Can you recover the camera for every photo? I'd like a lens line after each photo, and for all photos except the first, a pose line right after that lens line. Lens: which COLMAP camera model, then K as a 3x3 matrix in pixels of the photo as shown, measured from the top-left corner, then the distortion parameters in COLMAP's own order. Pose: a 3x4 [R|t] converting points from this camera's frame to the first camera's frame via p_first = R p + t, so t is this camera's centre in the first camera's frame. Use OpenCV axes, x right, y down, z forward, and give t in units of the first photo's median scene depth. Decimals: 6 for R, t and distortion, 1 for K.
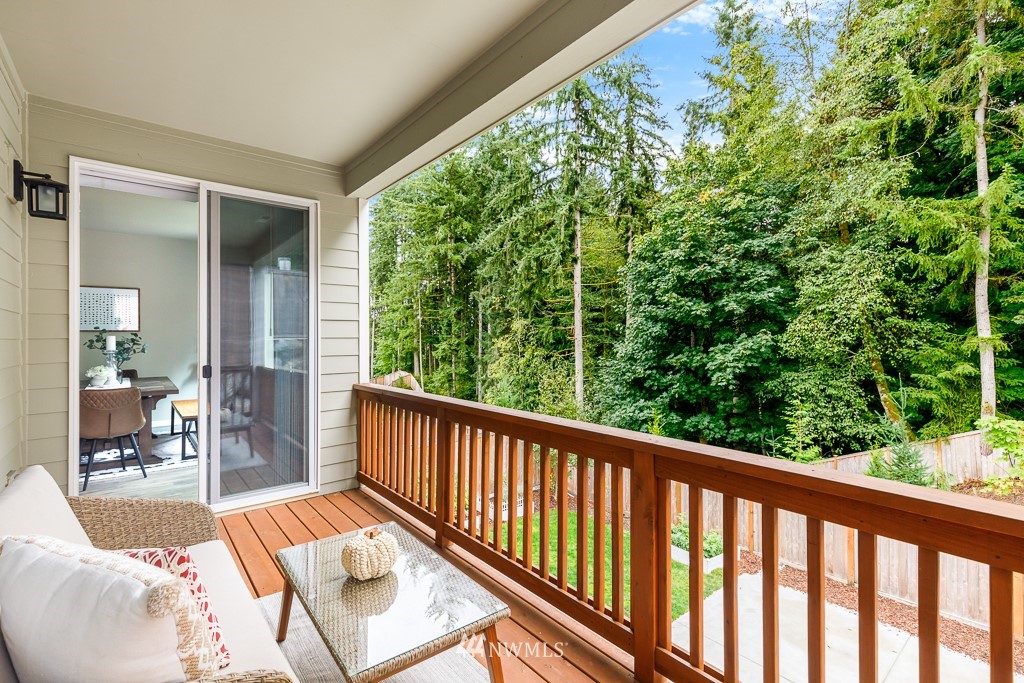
lens RADIAL K [[459.4, 0, 511.1], [0, 459.4, 339.5], [0, 0, 1]] dist [-0.000685, -0.000107]
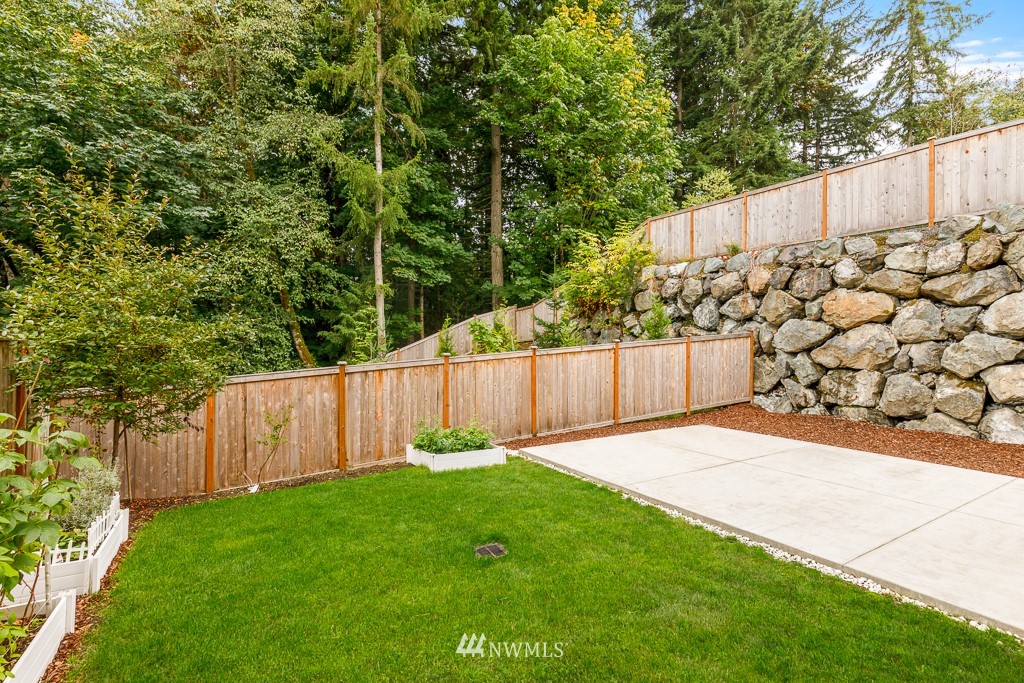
lens RADIAL K [[462.4, 0, 514.9], [0, 462.4, 337.7], [0, 0, 1]] dist [0.003547, 0.000024]
pose [[0.140929, 0.008483, 0.989983, -0.128654], [-0.004865, 0.999957, -0.007876, 0.101379], [-0.990008, -0.003706, 0.140964, 0.300630]]
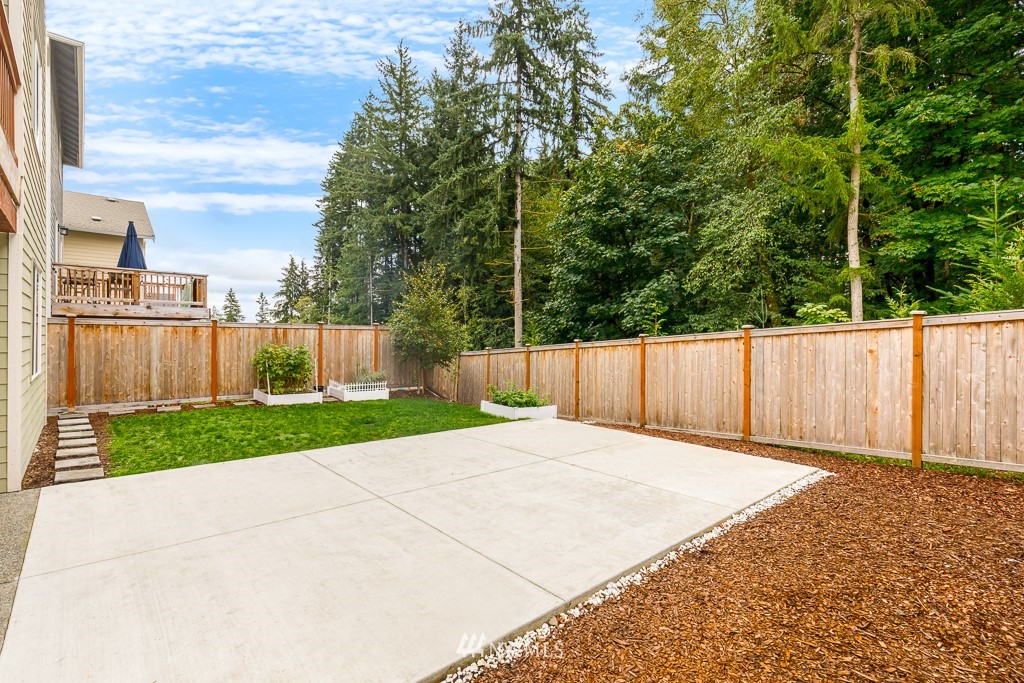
lens RADIAL K [[469.7, 0, 515.4], [0, 469.7, 338.1], [0, 0, 1]] dist [0.002933, 0.000164]
pose [[0.998367, 0.008928, 0.056419, 0.125908], [-0.009129, 0.999953, 0.003299, 0.108209], [-0.056387, -0.003809, 0.998402, -0.030527]]
